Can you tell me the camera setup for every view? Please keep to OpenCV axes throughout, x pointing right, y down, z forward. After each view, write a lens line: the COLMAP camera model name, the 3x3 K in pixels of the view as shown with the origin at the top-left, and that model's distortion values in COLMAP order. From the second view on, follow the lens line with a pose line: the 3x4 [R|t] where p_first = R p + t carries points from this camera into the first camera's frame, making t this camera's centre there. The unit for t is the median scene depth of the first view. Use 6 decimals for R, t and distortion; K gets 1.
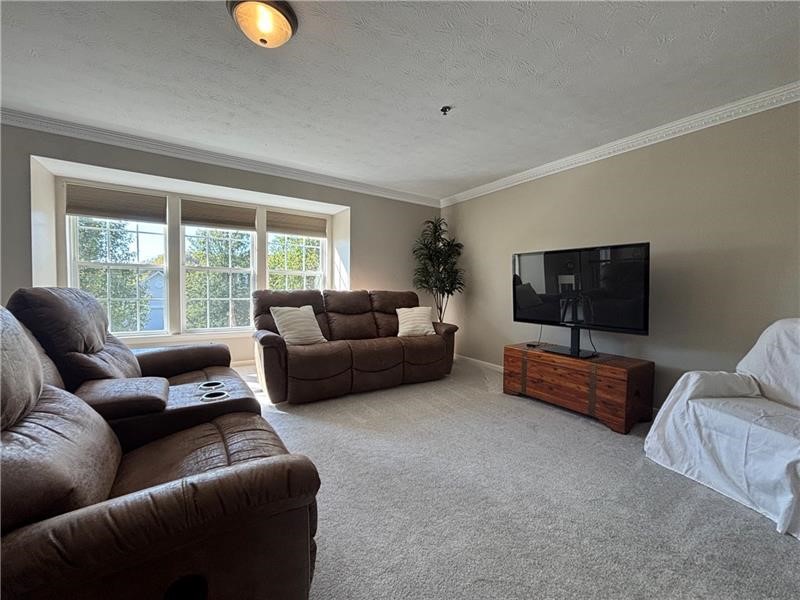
lens RADIAL K [[322.6, 0, 400.0], [0, 322.6, 300.0], [0, 0, 1]] dist [-0.000446, -0.000052]
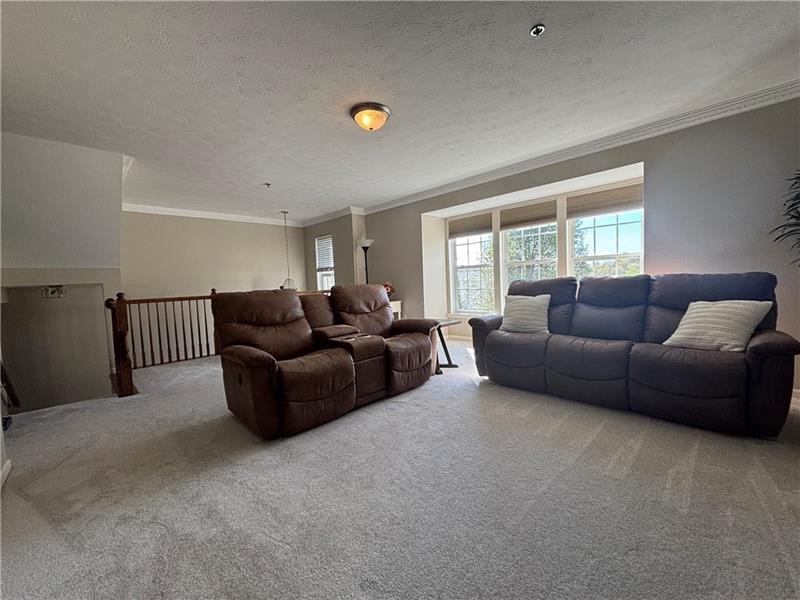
lens RADIAL K [[322.6, 0, 400.0], [0, 322.6, 300.0], [0, 0, 1]] dist [-0.000446, -0.000052]
pose [[0.209080, 0.031685, -0.977385, 0.522237], [0.007022, 0.999401, 0.033901, -0.002500], [0.977873, -0.013951, 0.208732, 0.338575]]
